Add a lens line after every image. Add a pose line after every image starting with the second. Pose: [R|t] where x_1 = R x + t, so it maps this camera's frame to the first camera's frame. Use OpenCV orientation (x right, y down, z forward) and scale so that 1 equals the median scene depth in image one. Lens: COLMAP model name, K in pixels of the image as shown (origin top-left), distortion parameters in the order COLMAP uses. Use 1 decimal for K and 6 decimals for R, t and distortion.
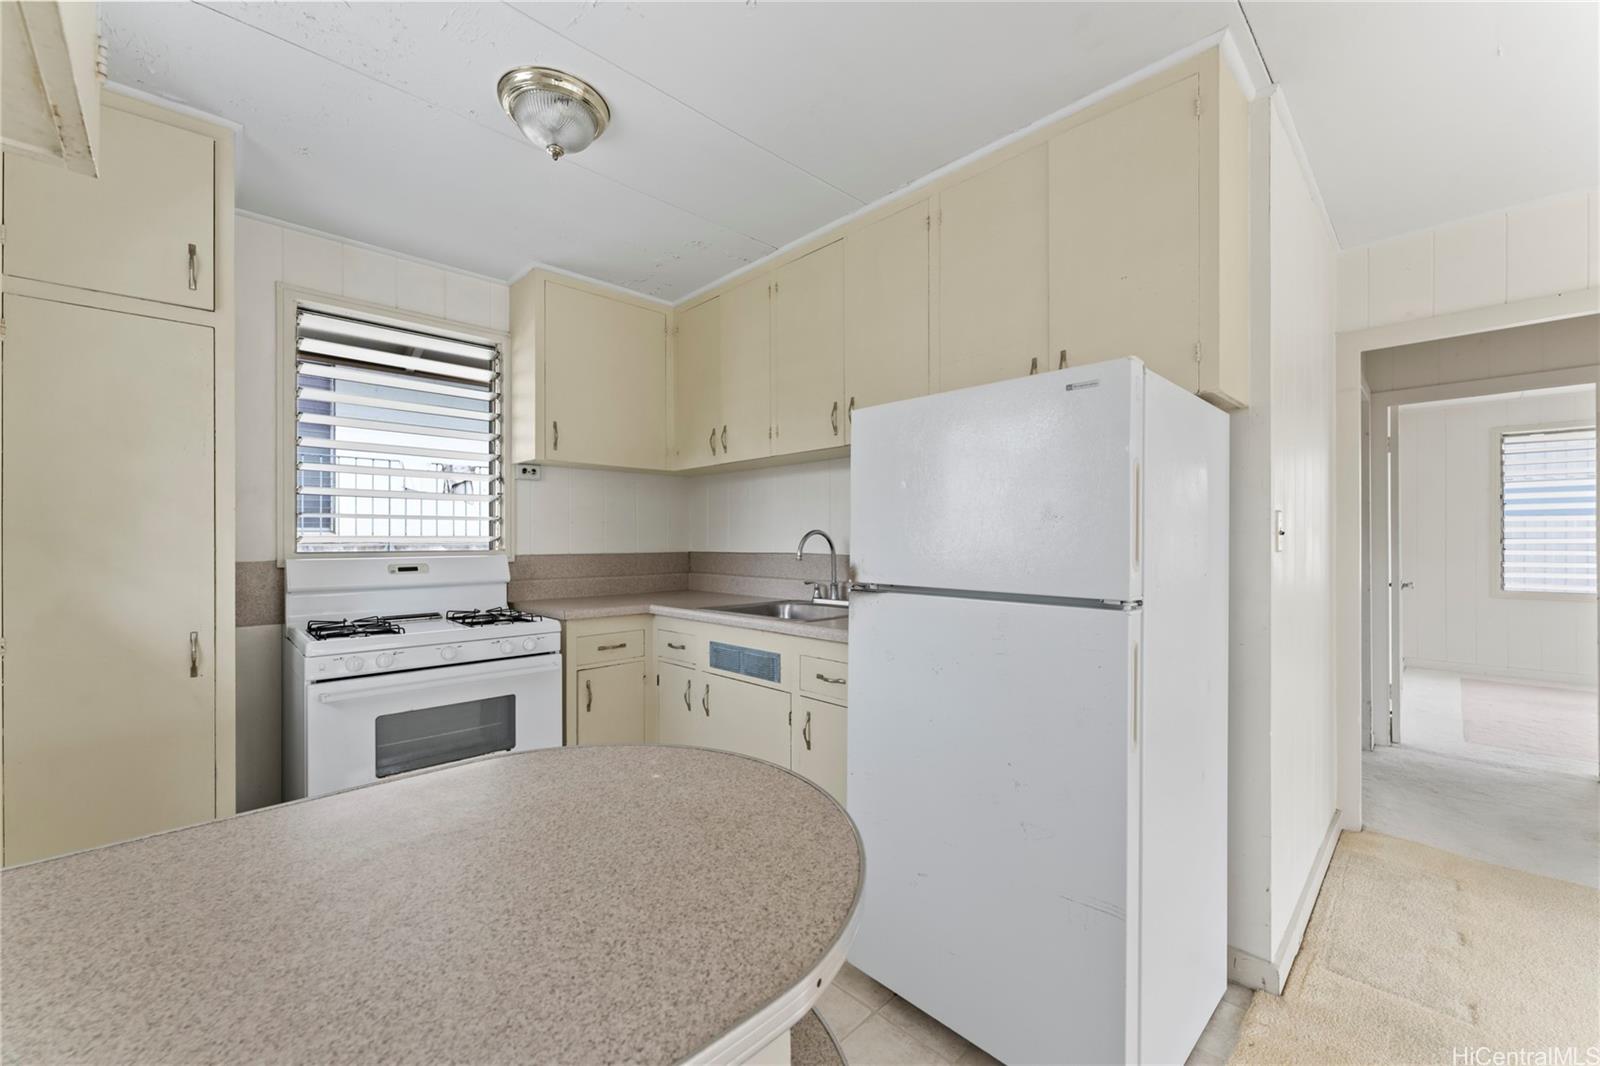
lens RADIAL K [[636.9, 0, 799.5], [0, 636.9, 541.9], [0, 0, 1]] dist [0.002797, 0.000228]
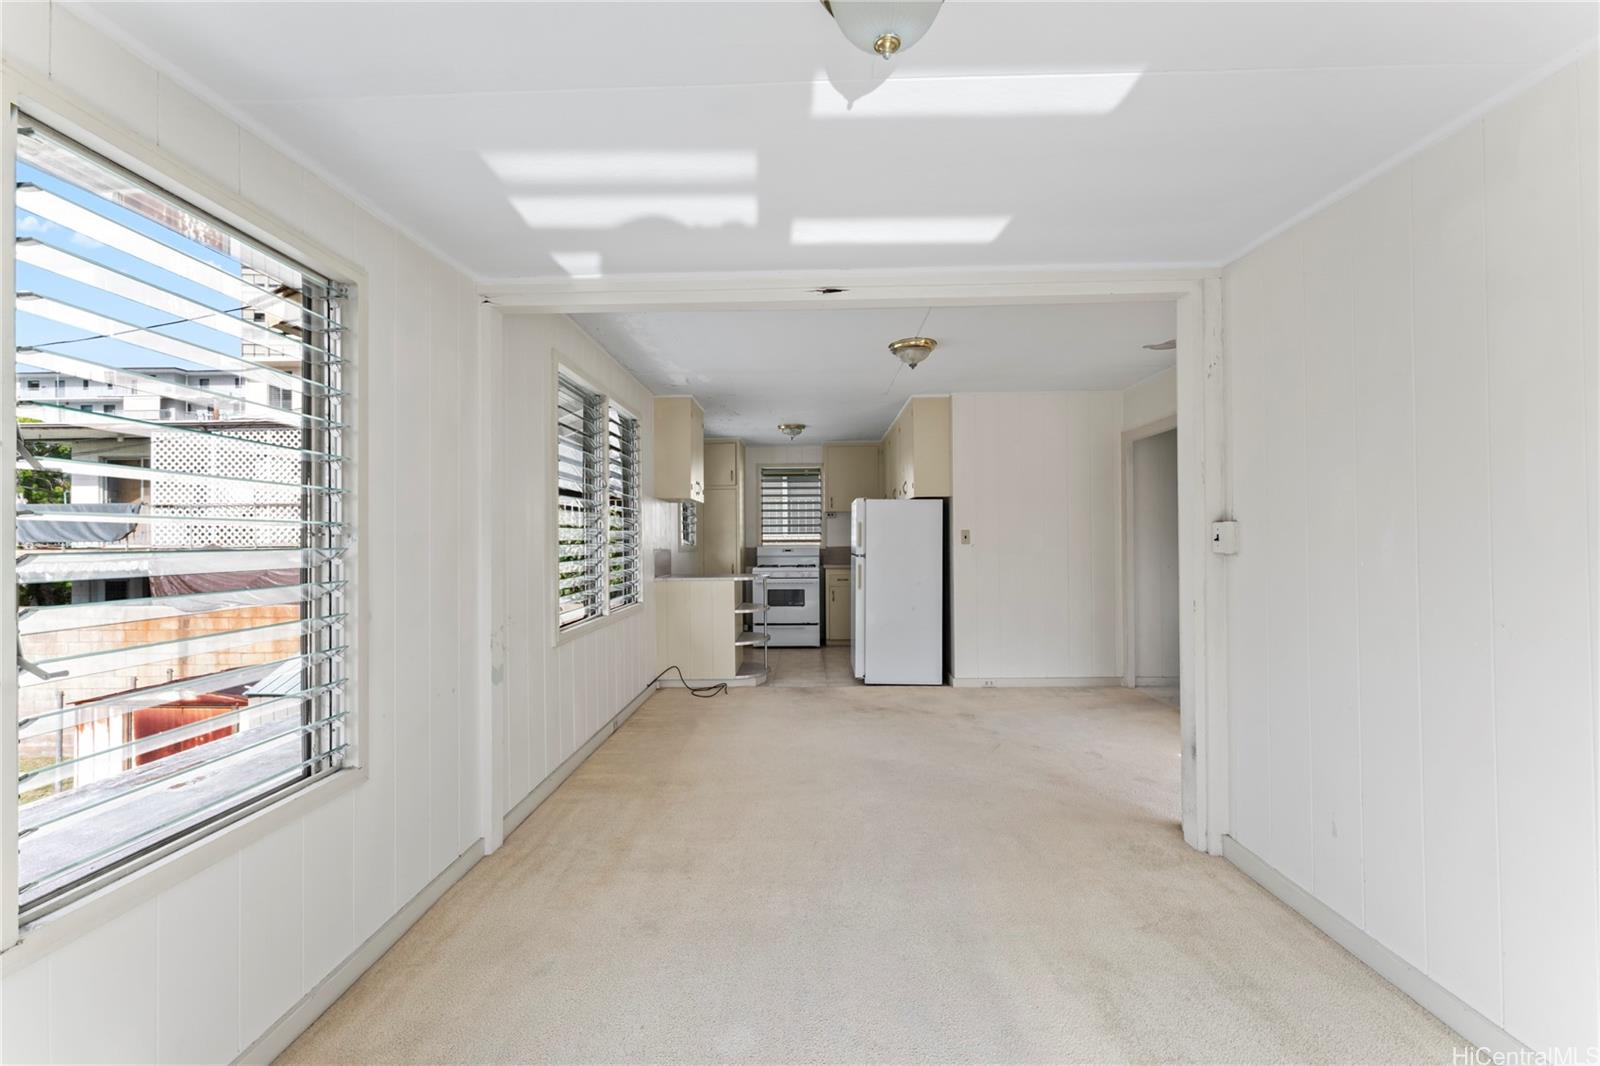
lens RADIAL K [[636.9, 0, 800.3], [0, 636.9, 538.8], [0, 0, 1]] dist [0.002797, 0.000228]
pose [[0.704084, -0.002260, -0.710113, 1.871723], [0.000614, 0.999996, -0.002574, -0.005387], [0.710117, 0.001376, 0.704083, -1.296670]]
